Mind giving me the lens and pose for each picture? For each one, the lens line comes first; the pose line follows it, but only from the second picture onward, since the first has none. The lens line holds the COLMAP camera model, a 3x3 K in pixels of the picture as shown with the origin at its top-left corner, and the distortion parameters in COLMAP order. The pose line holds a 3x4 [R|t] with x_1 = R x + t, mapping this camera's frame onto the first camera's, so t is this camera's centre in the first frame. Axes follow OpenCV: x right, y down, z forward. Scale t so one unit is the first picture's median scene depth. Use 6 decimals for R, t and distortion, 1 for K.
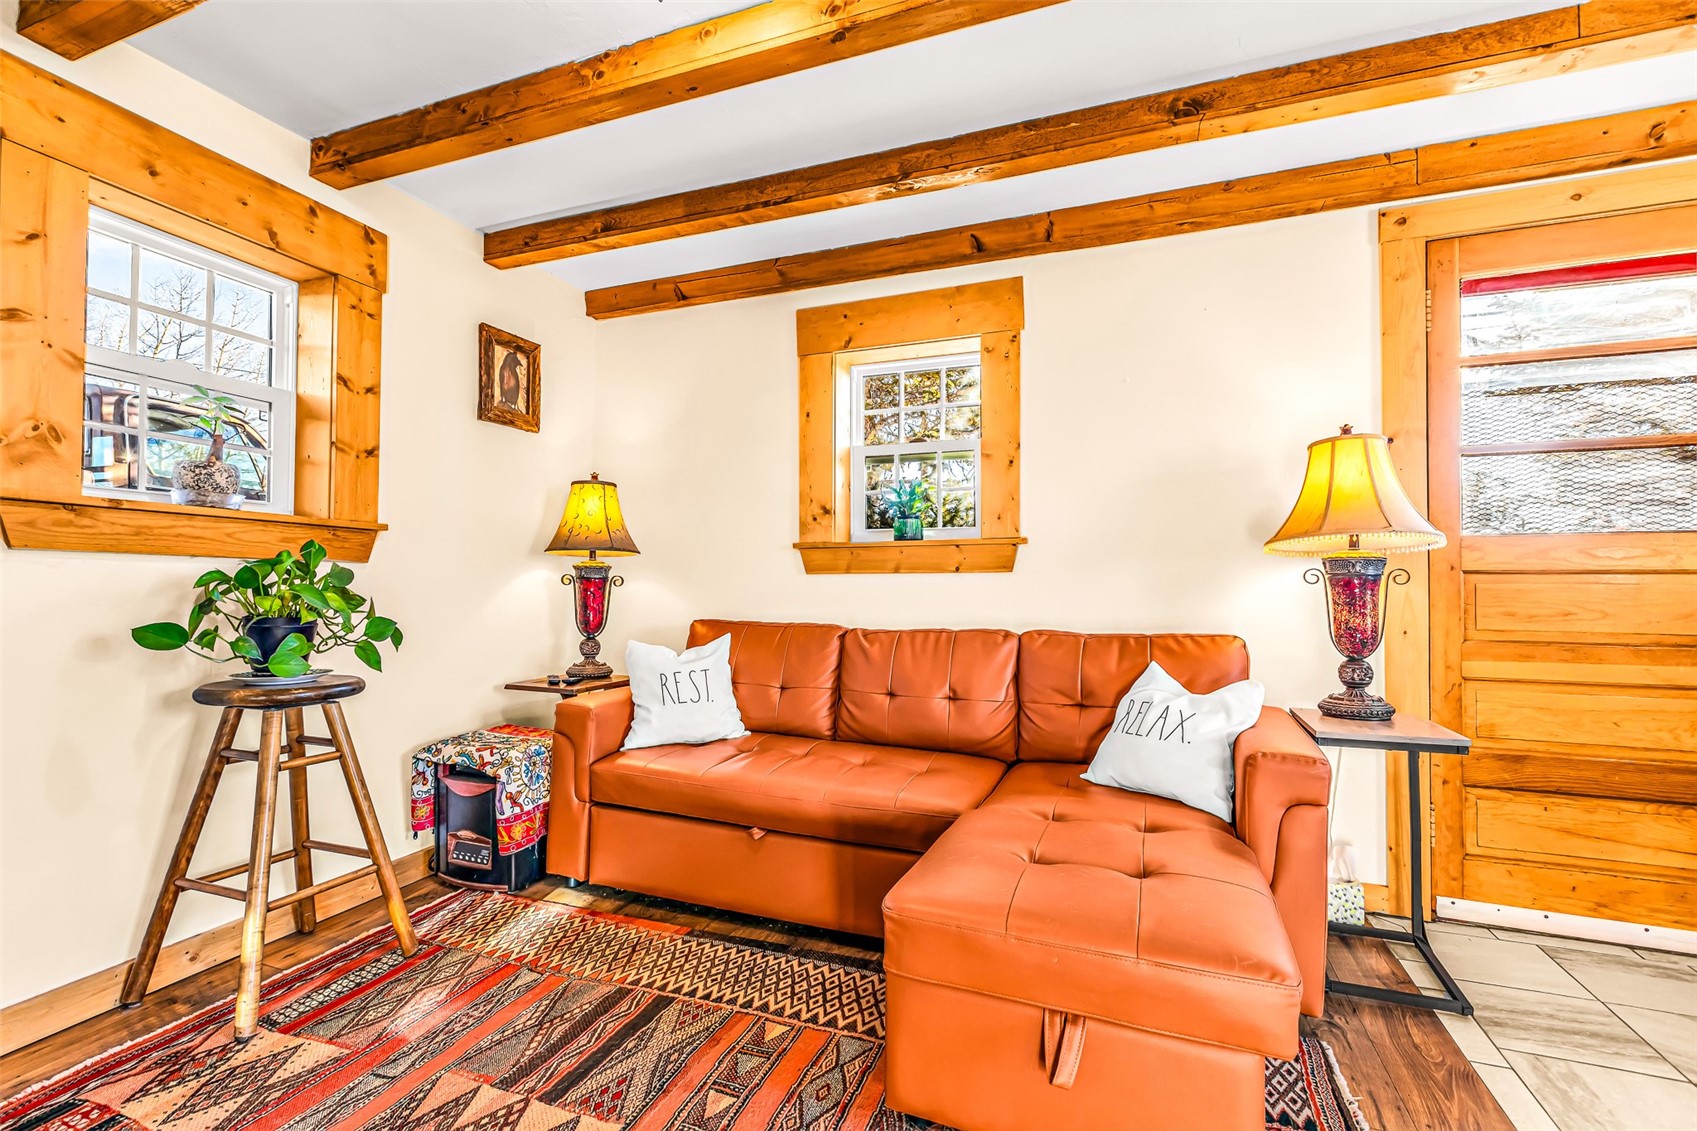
lens RADIAL K [[750.0, 0, 846.5], [0, 750.0, 573.1], [0, 0, 1]] dist [0.001336, -0.000758]
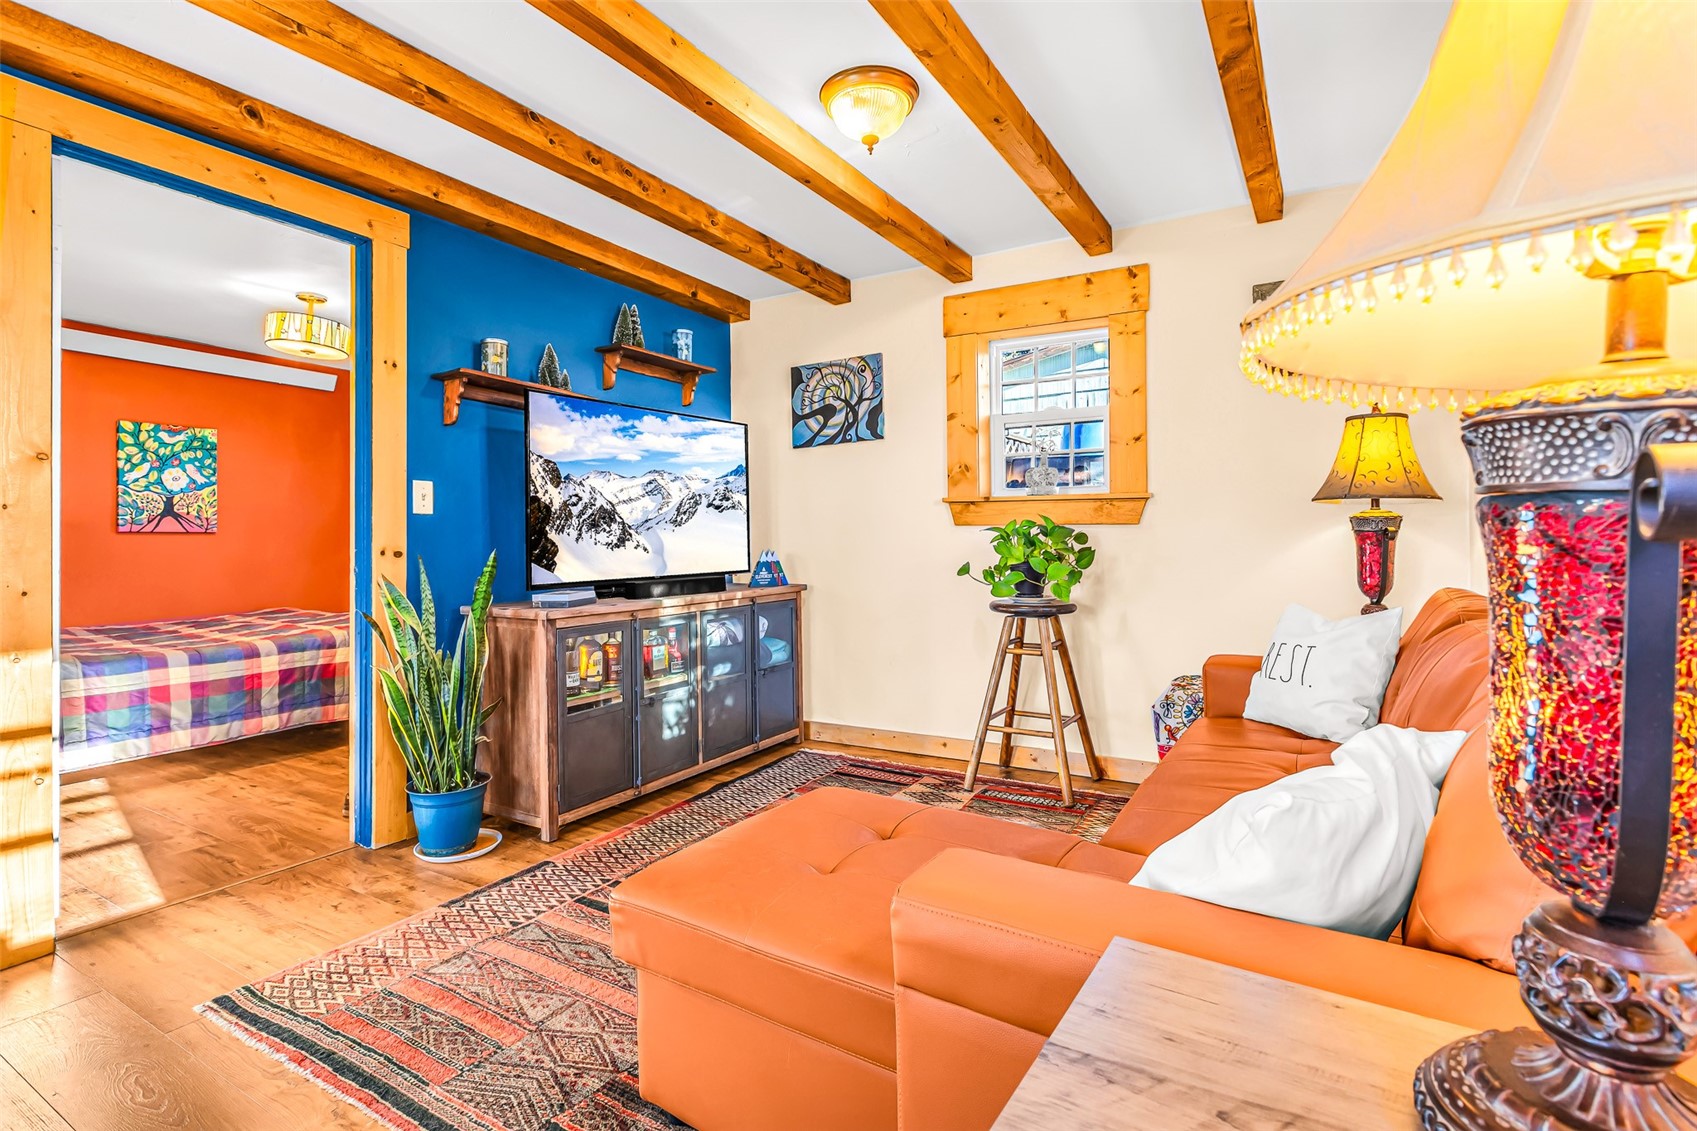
lens RADIAL K [[808.5, 0, 845.9], [0, 808.5, 538.4], [0, 0, 1]] dist [0.001081, 0.000335]
pose [[-0.174207, -0.003656, -0.984702, 0.863626], [0.022973, 0.999706, -0.007776, 0.011463], [0.984441, -0.023976, -0.174072, 0.773370]]
